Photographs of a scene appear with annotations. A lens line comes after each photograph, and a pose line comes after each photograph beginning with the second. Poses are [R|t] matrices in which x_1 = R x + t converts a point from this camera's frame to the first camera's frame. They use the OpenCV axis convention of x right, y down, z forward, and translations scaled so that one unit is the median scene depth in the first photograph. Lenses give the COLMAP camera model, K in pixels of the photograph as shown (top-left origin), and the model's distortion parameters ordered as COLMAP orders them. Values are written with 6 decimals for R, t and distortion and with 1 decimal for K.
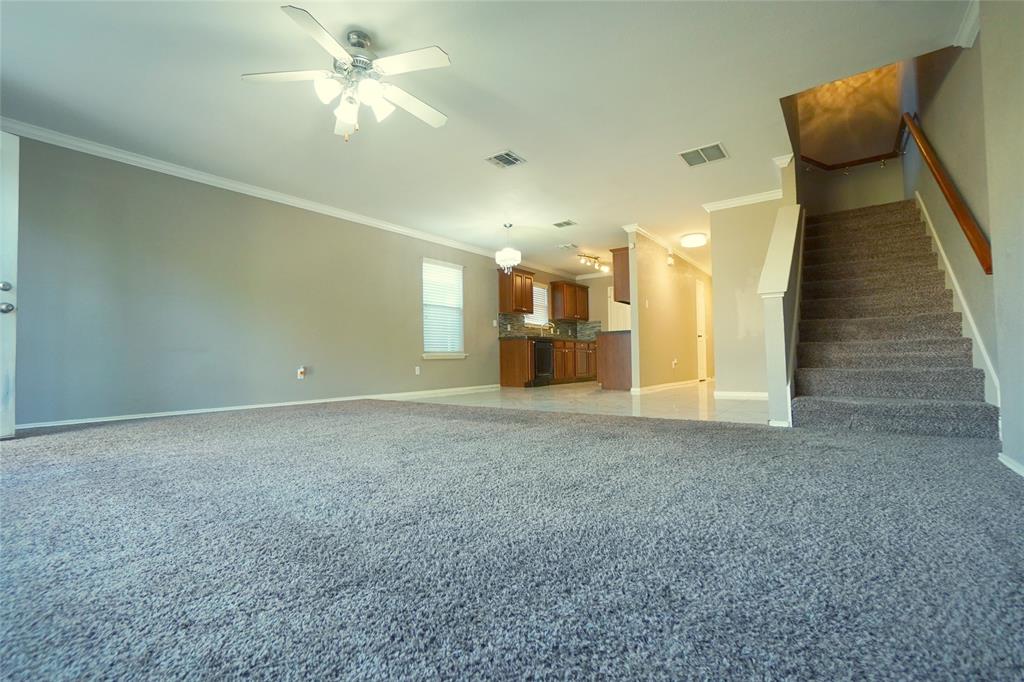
lens RADIAL K [[453.4, 0, 509.0], [0, 453.4, 344.6], [0, 0, 1]] dist [-0.064001, 0.023188]
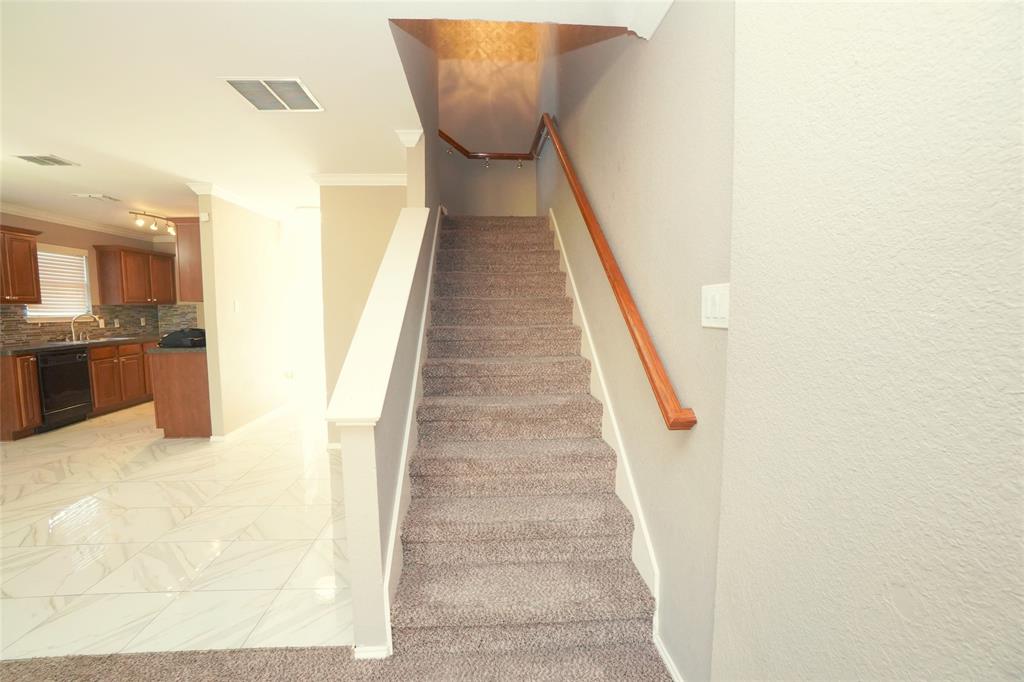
lens RADIAL K [[453.4, 0, 509.0], [0, 453.4, 344.6], [0, 0, 1]] dist [-0.064001, 0.023188]
pose [[0.755614, -0.045875, 0.653409, 0.181807], [-0.028941, 0.994232, 0.103272, -0.116097], [-0.654377, -0.096944, 0.749928, 0.236047]]
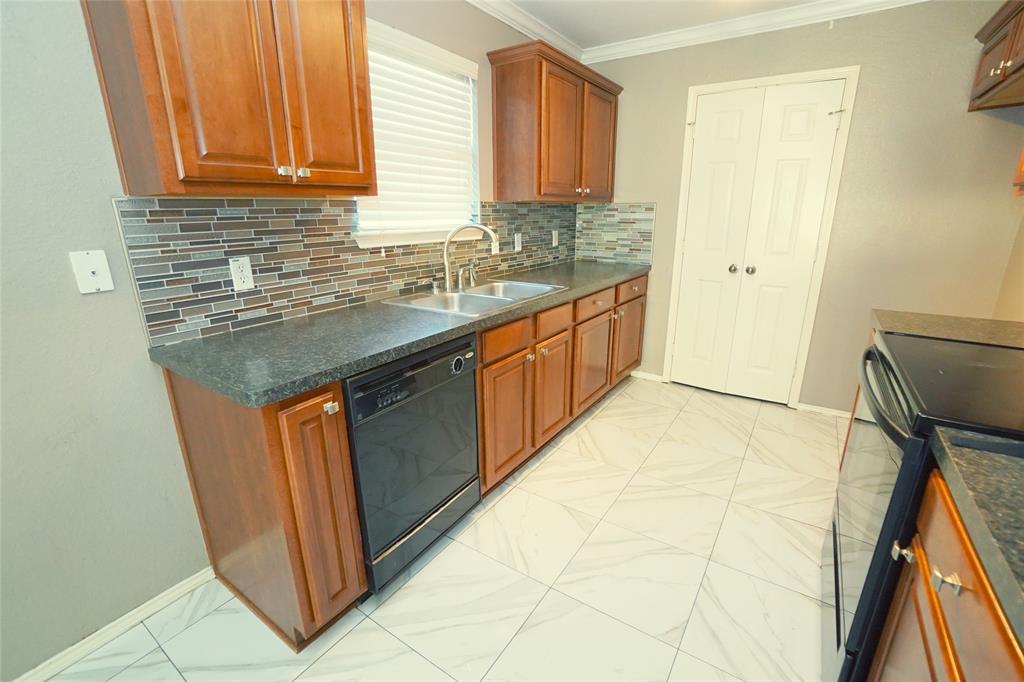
lens RADIAL K [[453.4, 0, 509.0], [0, 453.4, 344.6], [0, 0, 1]] dist [-0.064001, 0.023188]
pose [[0.998485, -0.007082, 0.054562, 0.127049], [-0.010659, 0.947996, 0.318105, -0.087652], [-0.053977, -0.318205, 0.946484, 1.026382]]
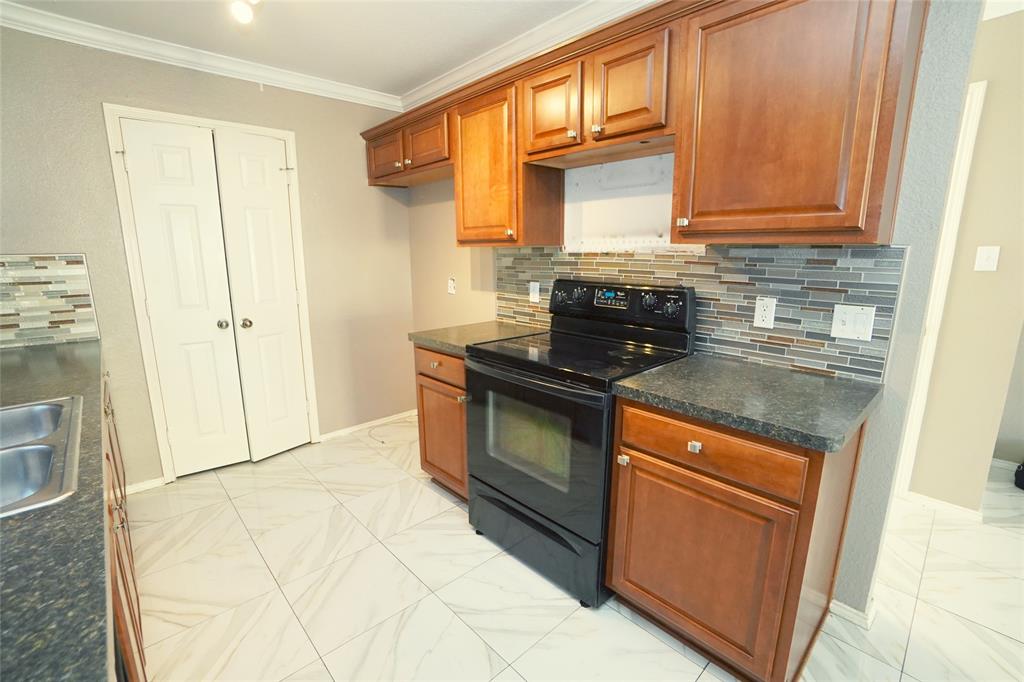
lens RADIAL K [[453.4, 0, 509.0], [0, 453.4, 344.6], [0, 0, 1]] dist [-0.064001, 0.023188]
pose [[0.179549, -0.188526, 0.965516, 0.037333], [-0.033699, 0.979711, 0.197564, -0.088805], [-0.983172, -0.068009, 0.169553, 1.142213]]
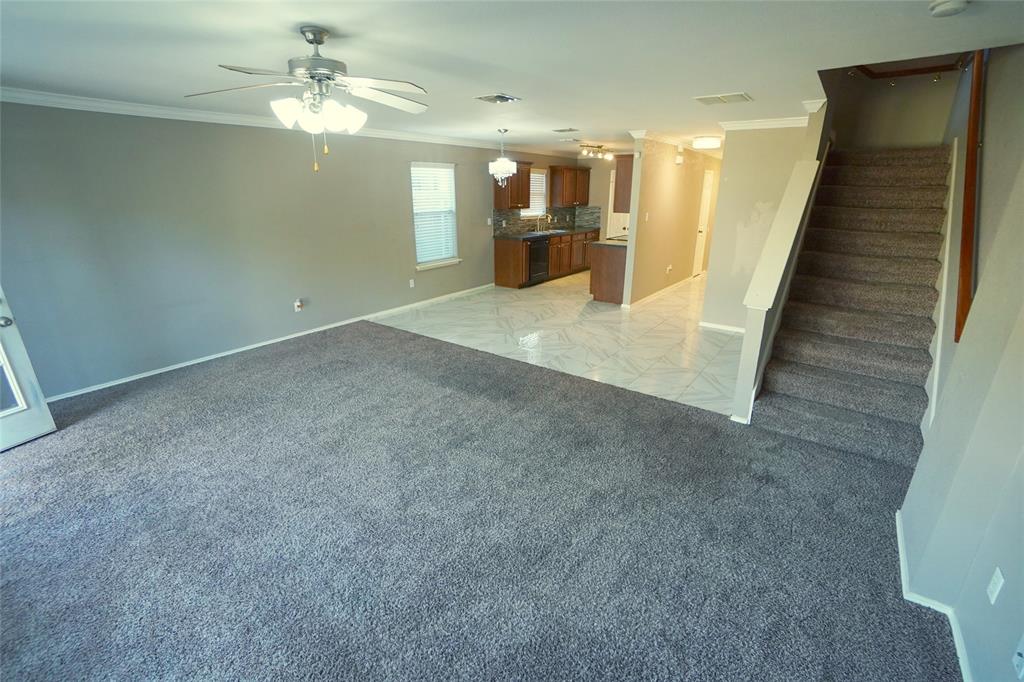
lens RADIAL K [[453.4, 0, 509.0], [0, 453.4, 344.6], [0, 0, 1]] dist [-0.064001, 0.023188]
pose [[0.999890, 0.013266, 0.006577, 0.009550], [-0.014738, 0.934613, 0.355362, -0.175512], [-0.001433, -0.355420, 0.934706, 0.009526]]
